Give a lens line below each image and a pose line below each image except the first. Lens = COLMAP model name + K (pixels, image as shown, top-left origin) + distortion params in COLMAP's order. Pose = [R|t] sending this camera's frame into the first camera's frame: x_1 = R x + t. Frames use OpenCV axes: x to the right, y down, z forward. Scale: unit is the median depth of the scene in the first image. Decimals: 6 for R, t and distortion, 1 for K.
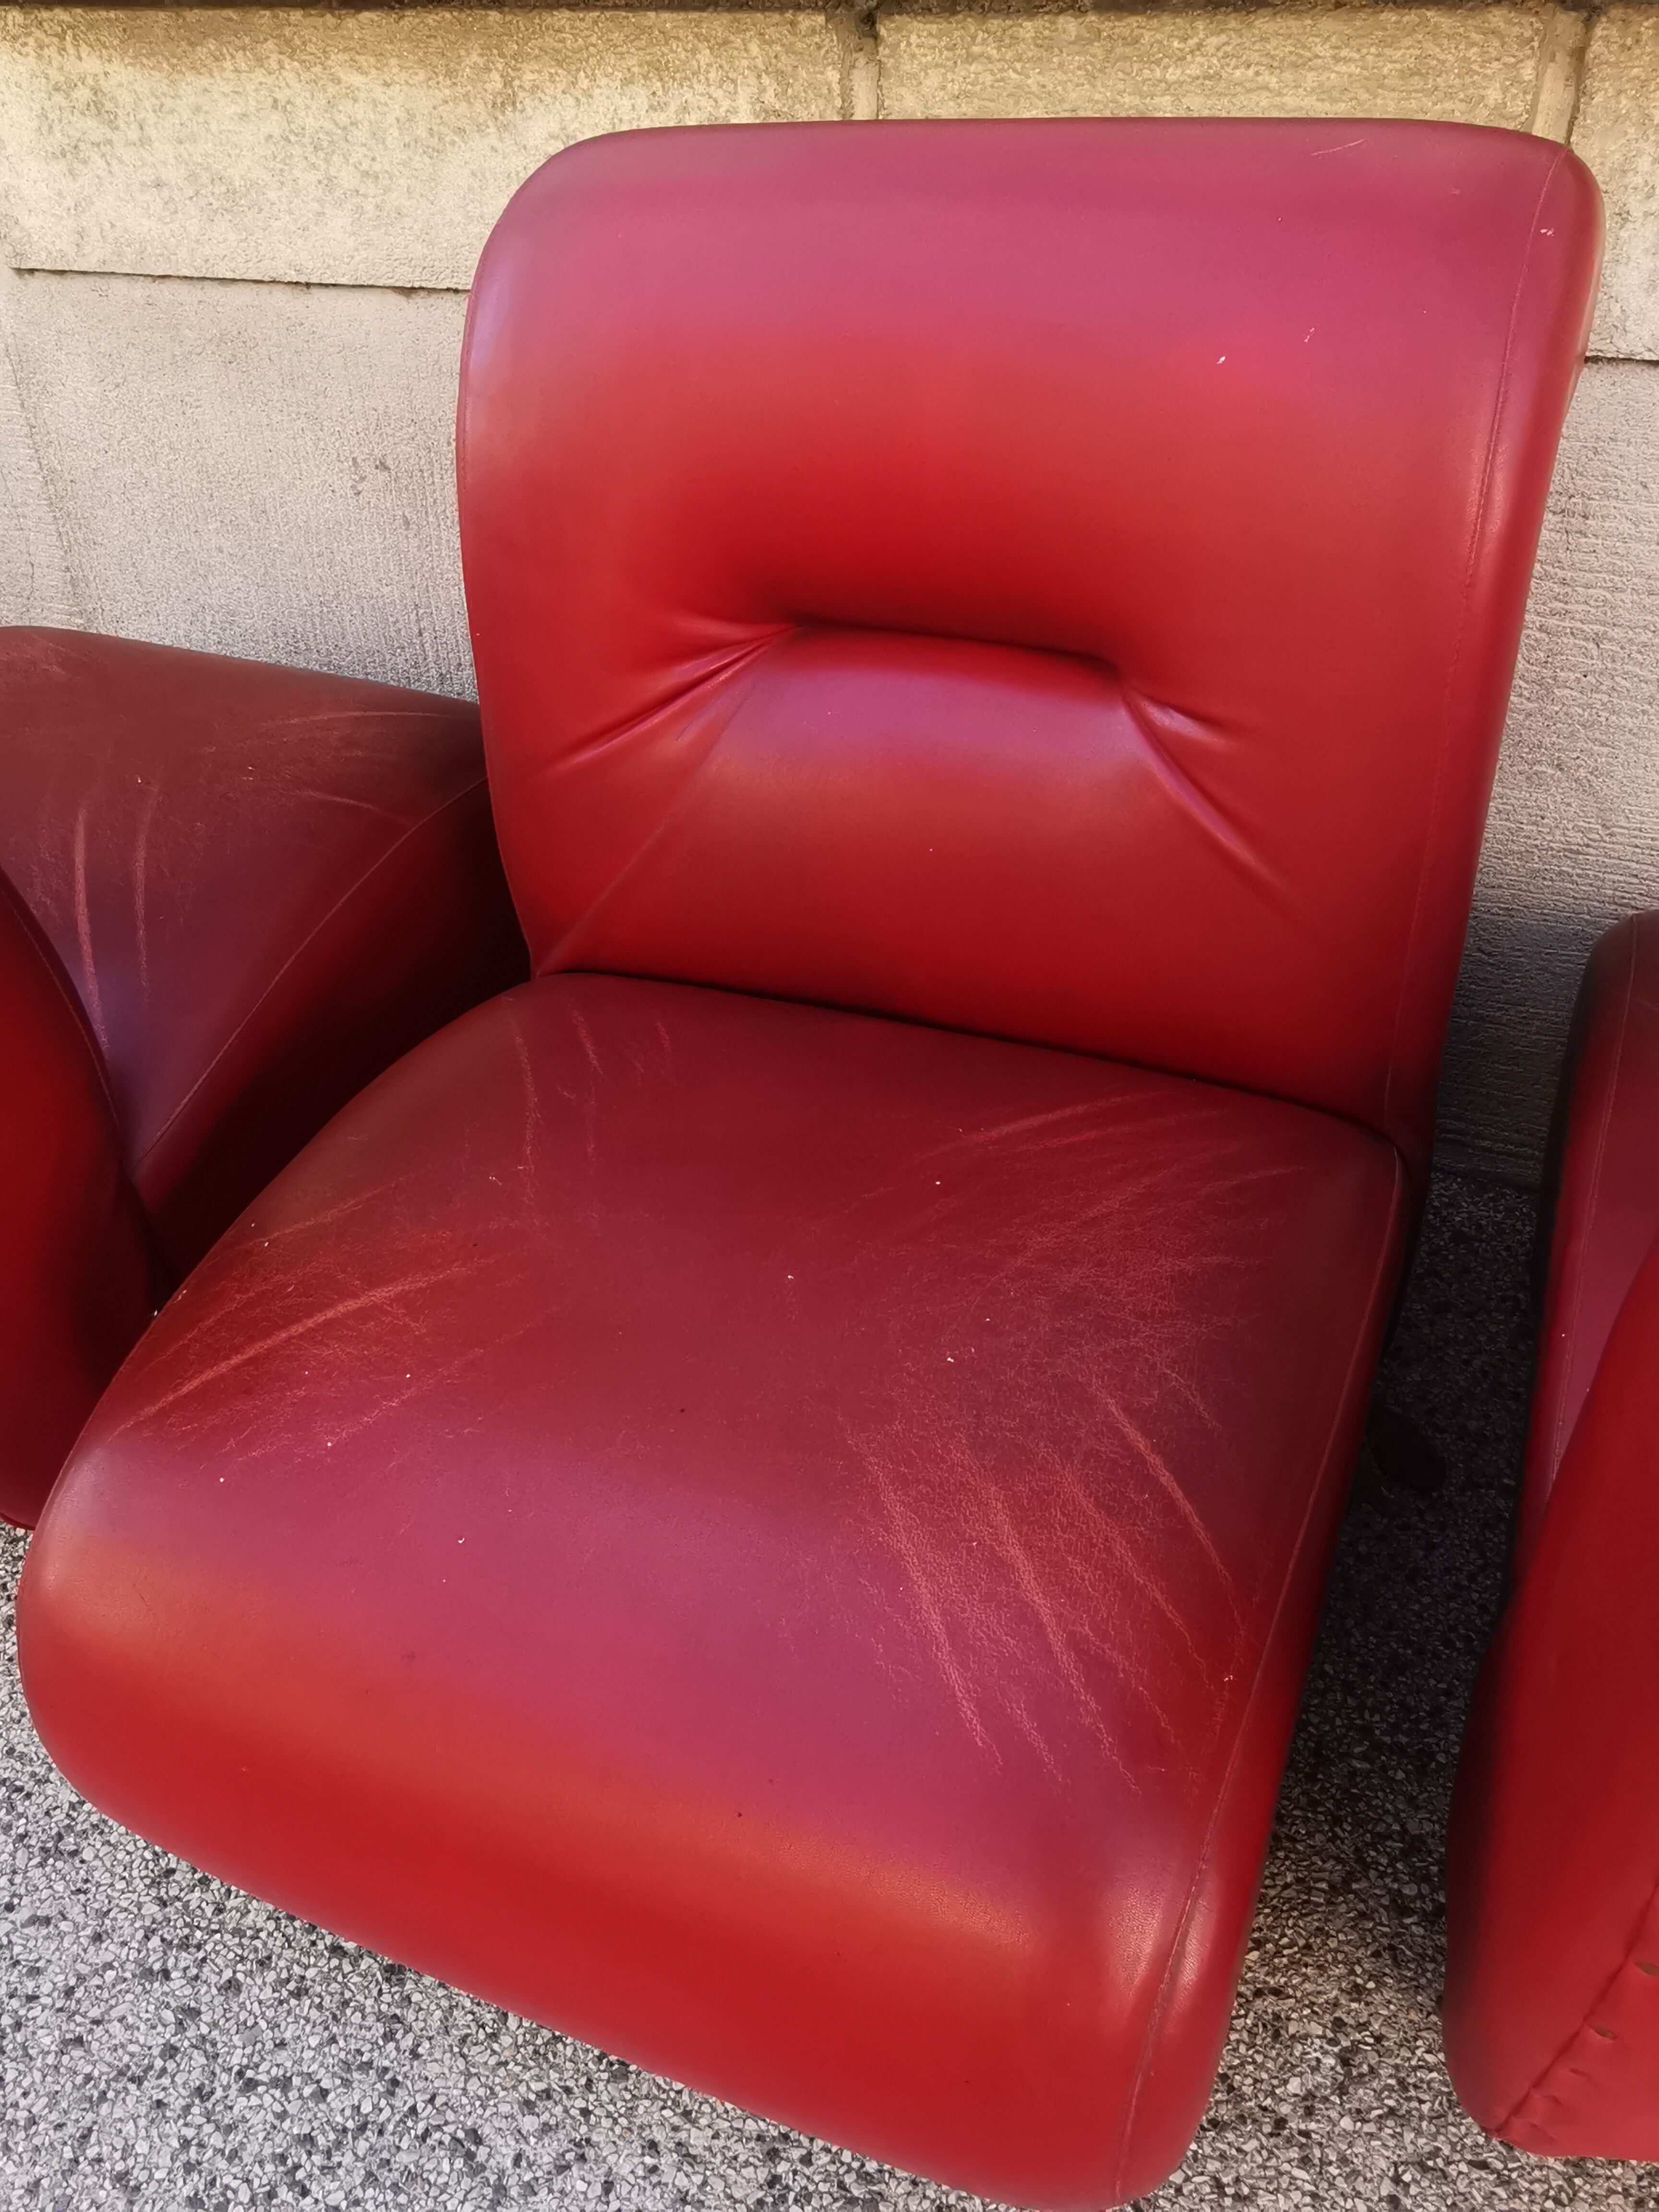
lens RADIAL K [[1777.0, 0, 840.2], [0, 1777.0, 1108.5], [0, 0, 1]] dist [-0.033430, 0.072835]
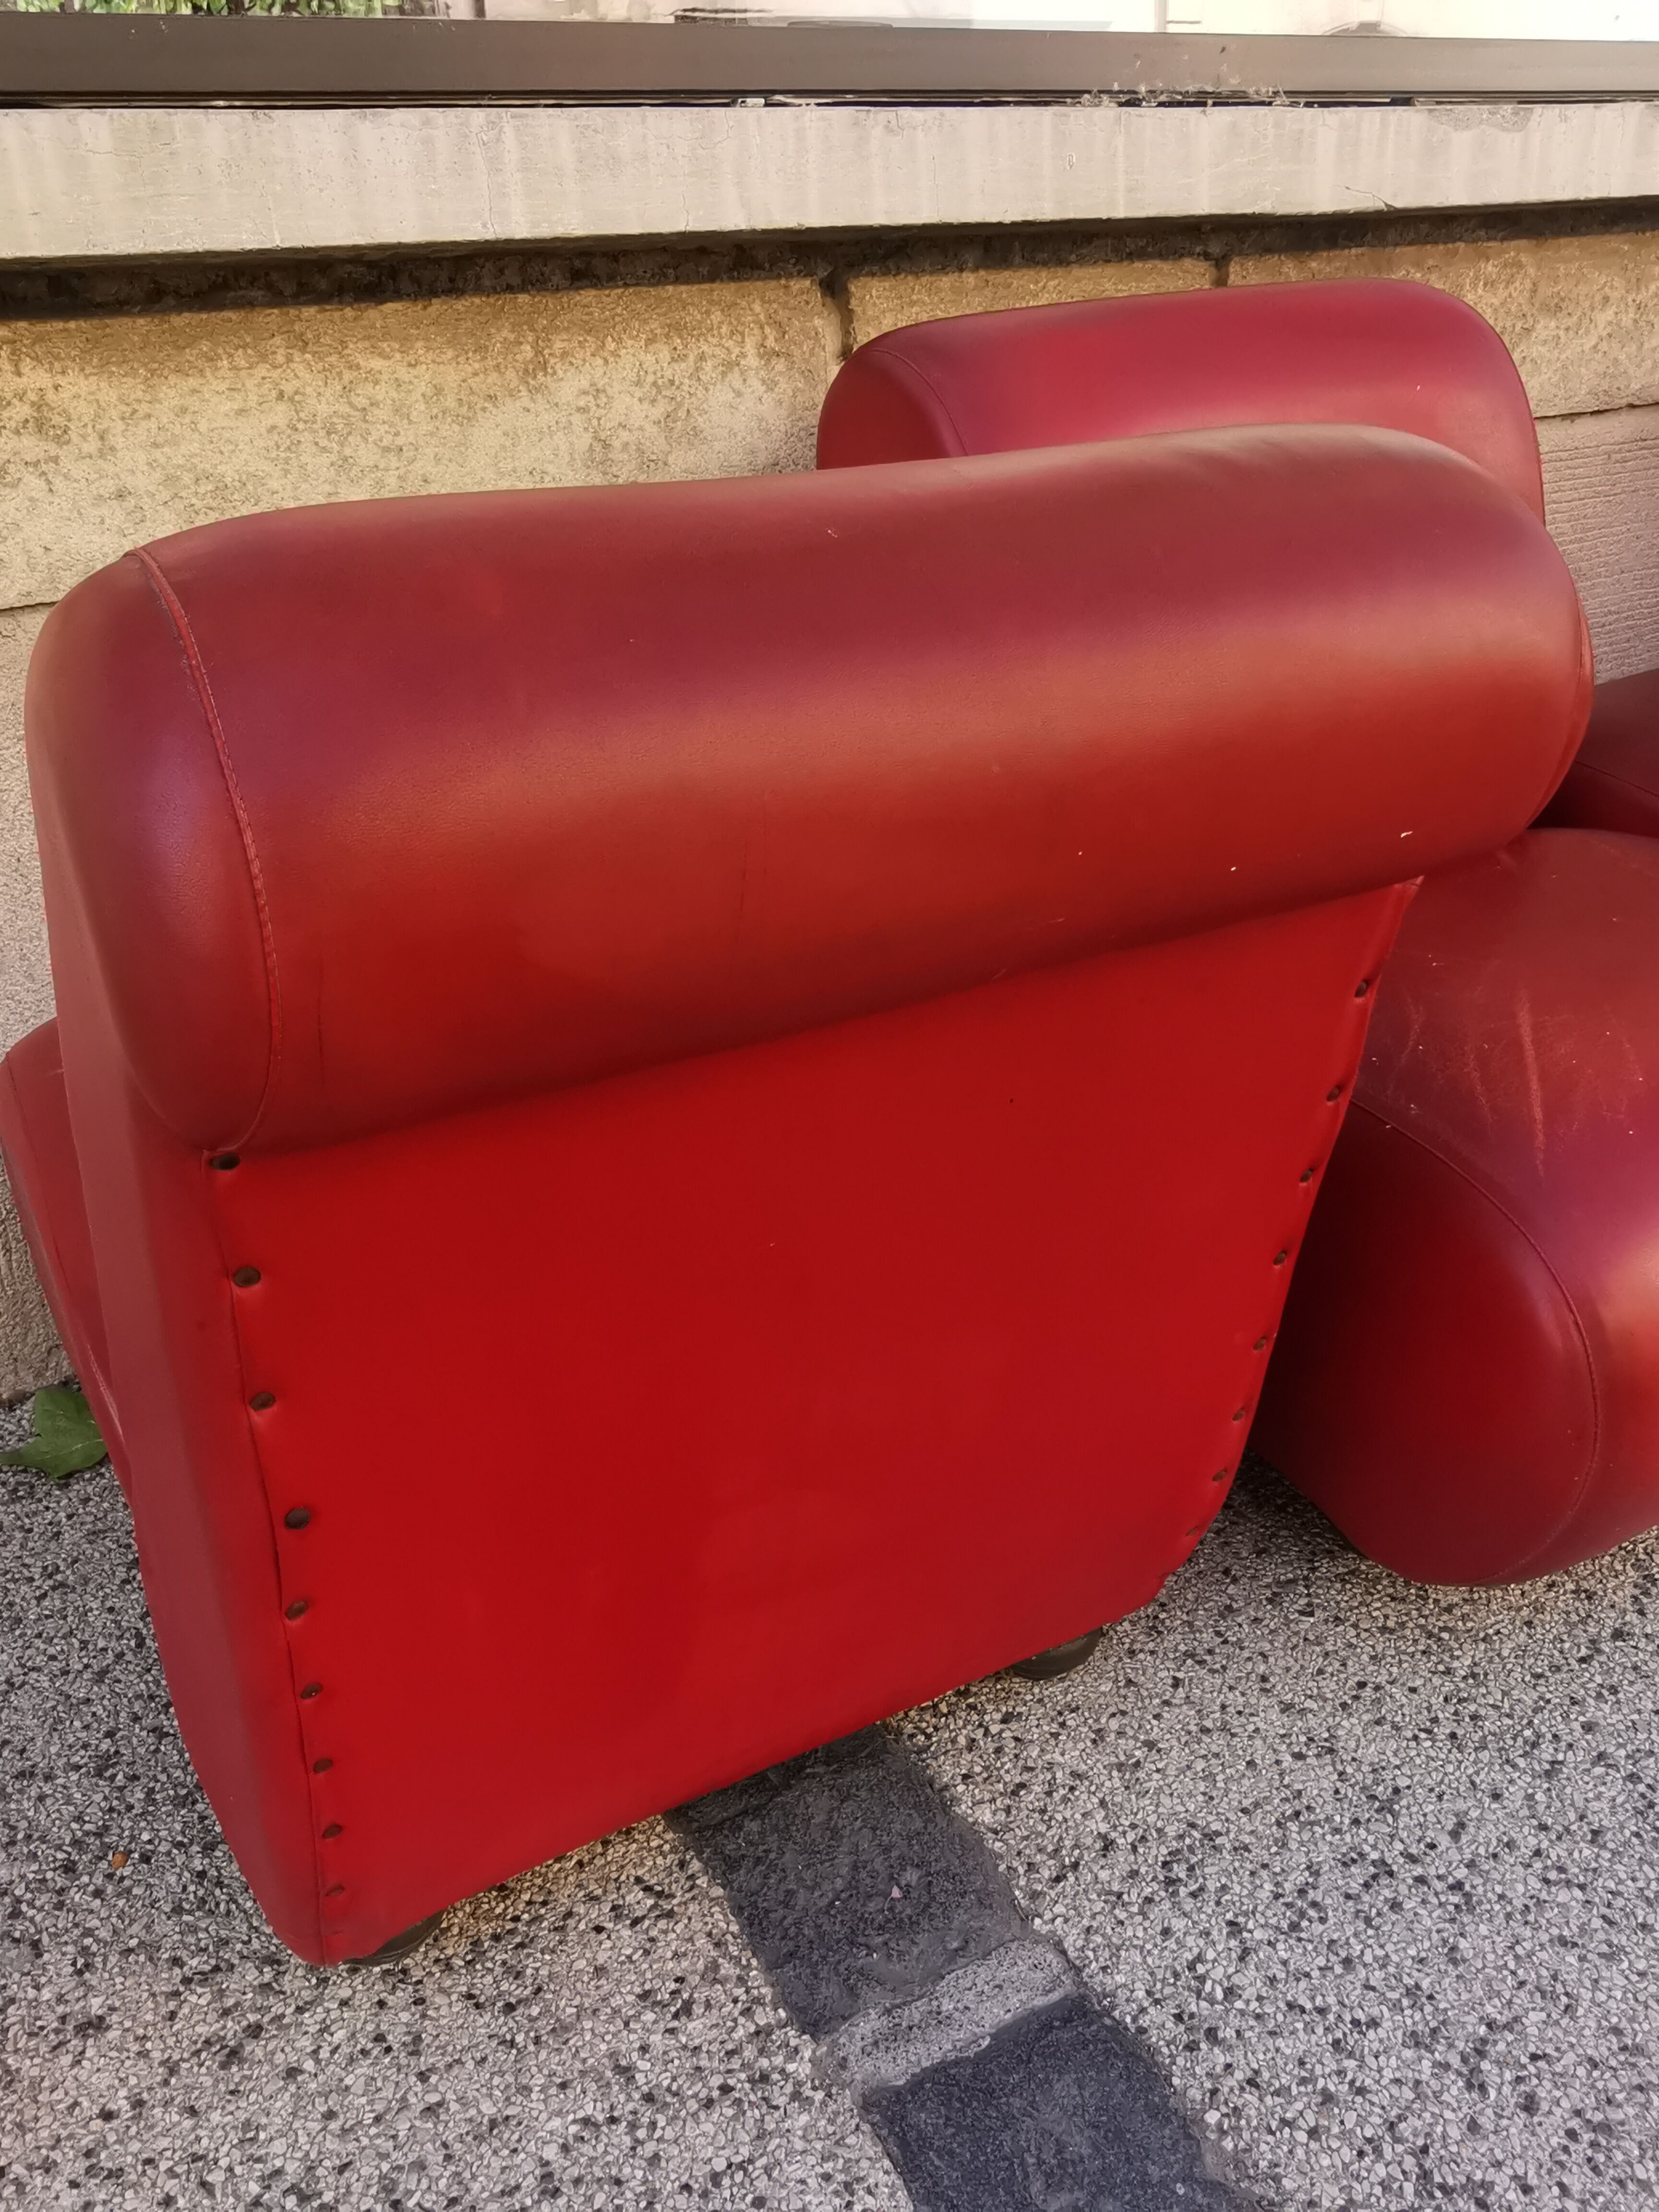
lens RADIAL K [[1777.0, 0, 821.6], [0, 1777.0, 1109.4], [0, 0, 1]] dist [-0.033430, 0.072835]
pose [[0.583962, -0.331607, 0.740962, -1.036349], [0.511858, 0.858859, -0.019032, -0.052786], [-0.630071, 0.390382, 0.671277, 0.312422]]
